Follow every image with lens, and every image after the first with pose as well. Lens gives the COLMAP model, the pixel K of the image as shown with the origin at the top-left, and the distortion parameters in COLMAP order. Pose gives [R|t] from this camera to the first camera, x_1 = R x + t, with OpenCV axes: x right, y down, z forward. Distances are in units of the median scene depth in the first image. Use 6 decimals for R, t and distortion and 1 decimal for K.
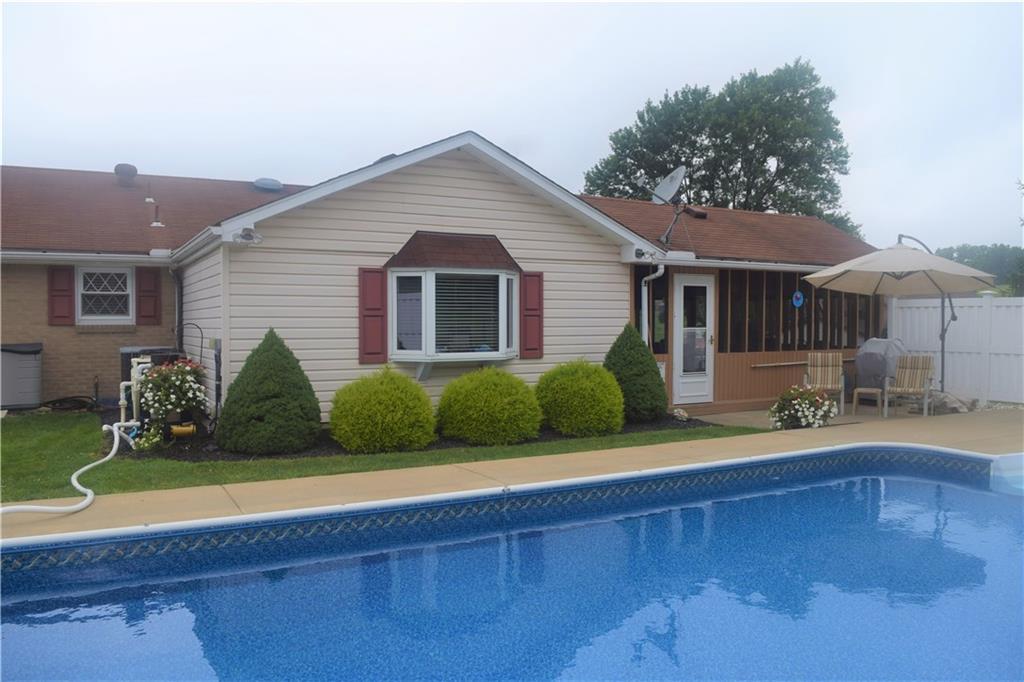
lens RADIAL K [[789.6, 0, 511.5], [0, 789.6, 361.1], [0, 0, 1]] dist [-0.075973, 0.013479]
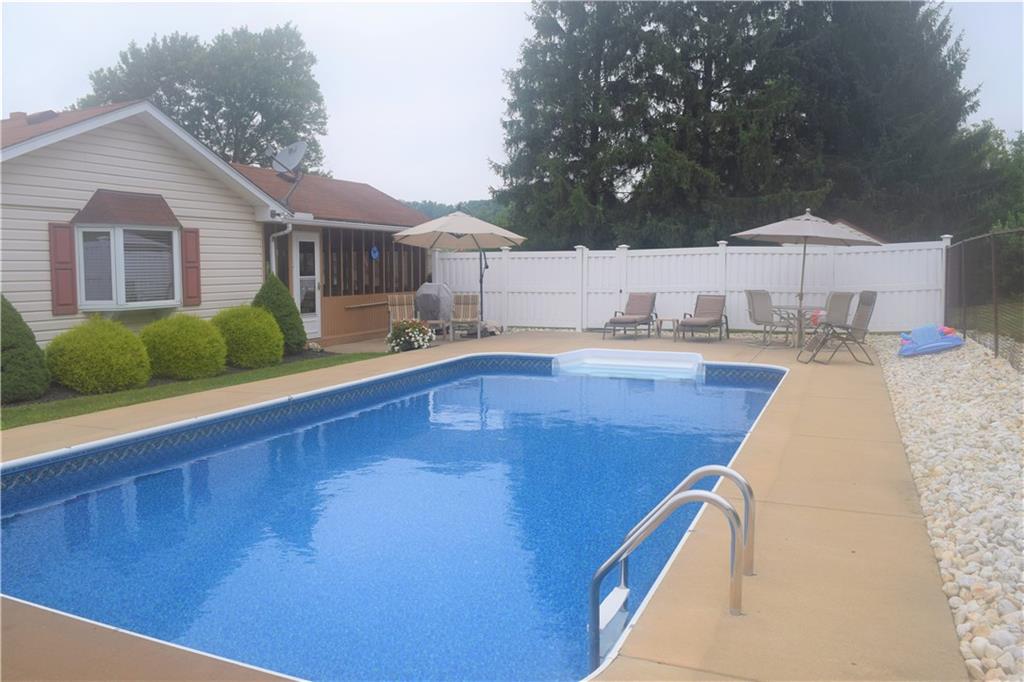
lens RADIAL K [[789.6, 0, 511.5], [0, 789.6, 361.1], [0, 0, 1]] dist [-0.075973, 0.013479]
pose [[0.790055, -0.076113, 0.608292, -0.282307], [0.038932, 0.996489, 0.074120, 0.010147], [-0.611798, -0.034877, 0.790245, -0.152505]]
